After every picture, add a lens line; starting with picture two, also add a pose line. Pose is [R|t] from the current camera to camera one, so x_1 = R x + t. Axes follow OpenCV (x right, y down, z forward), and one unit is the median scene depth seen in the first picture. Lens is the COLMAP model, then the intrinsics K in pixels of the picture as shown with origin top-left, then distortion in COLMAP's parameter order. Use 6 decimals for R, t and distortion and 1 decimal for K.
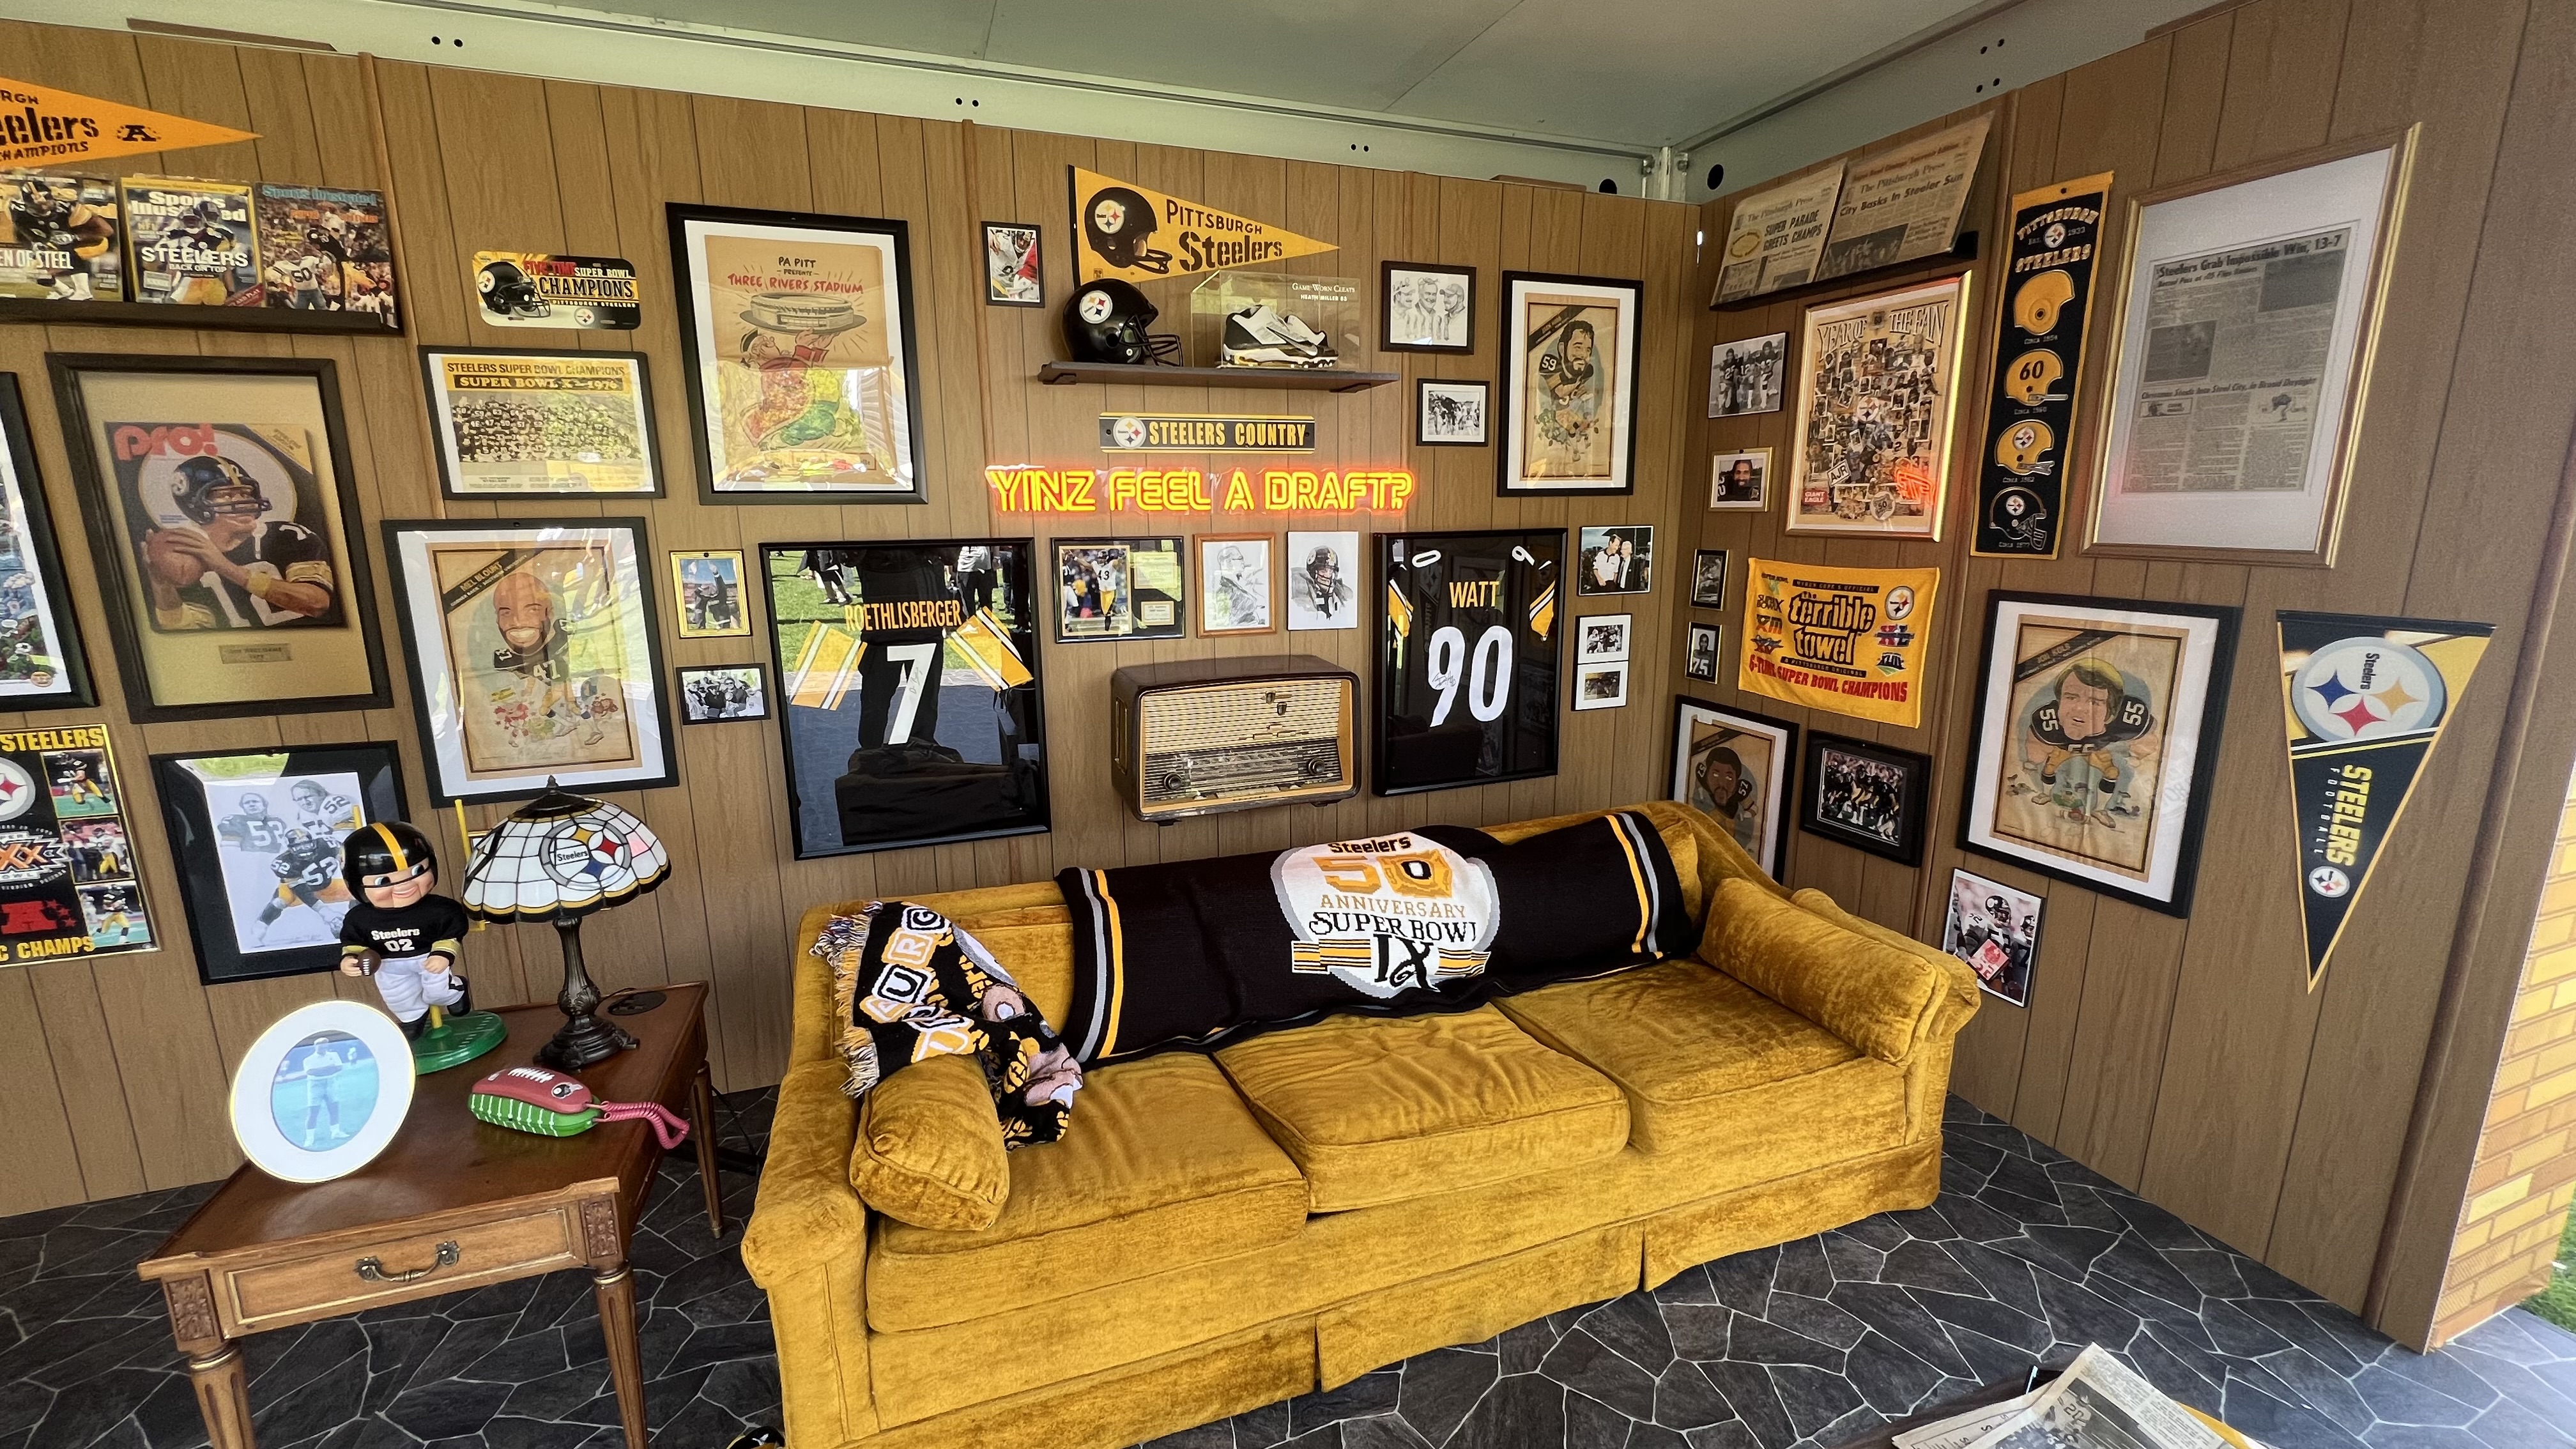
lens RADIAL K [[1039.7, 0, 1288.0], [0, 1039.7, 724.5], [0, 0, 1]] dist [-0.000980, -0.000156]
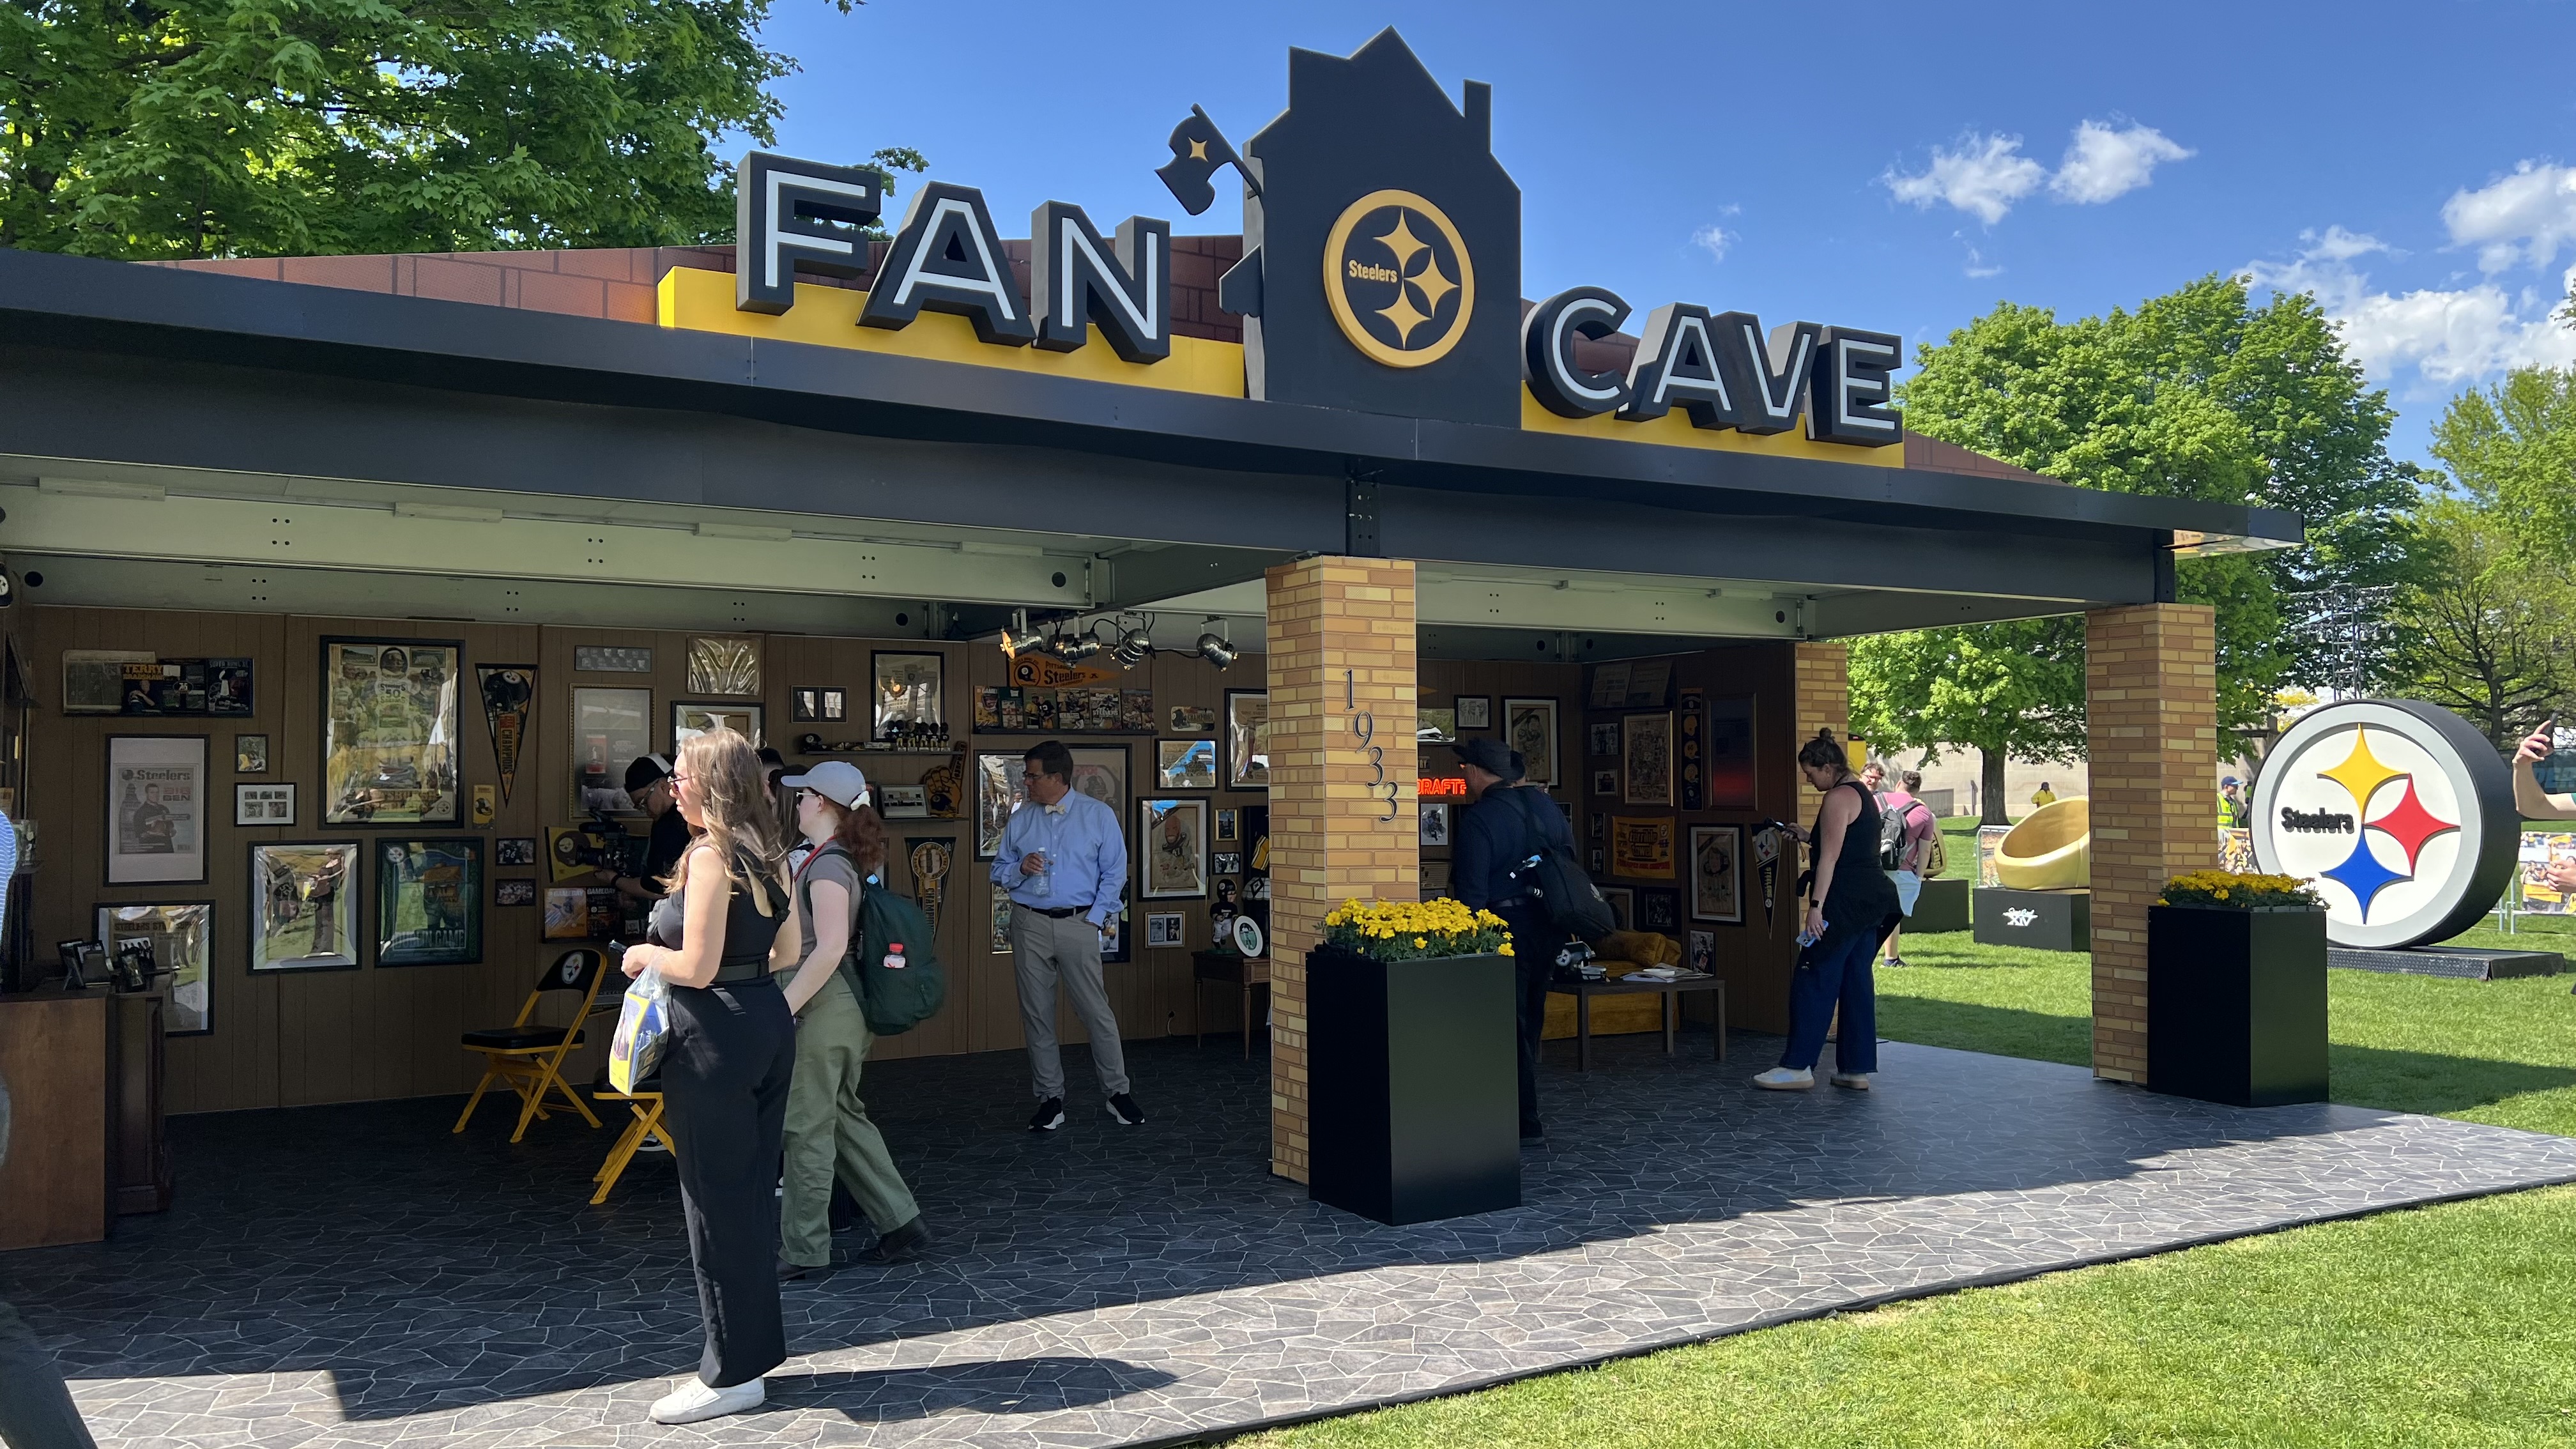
lens RADIAL K [[1909.3, 0, 1288.0], [0, 1909.3, 724.5], [0, 0, 1]] dist [0.003793, 0.000424]
pose [[0.986488, 0.007704, 0.163652, -1.200018], [0.032907, 0.969219, -0.243989, 0.816858], [-0.160495, 0.246078, 0.955870, -3.733176]]
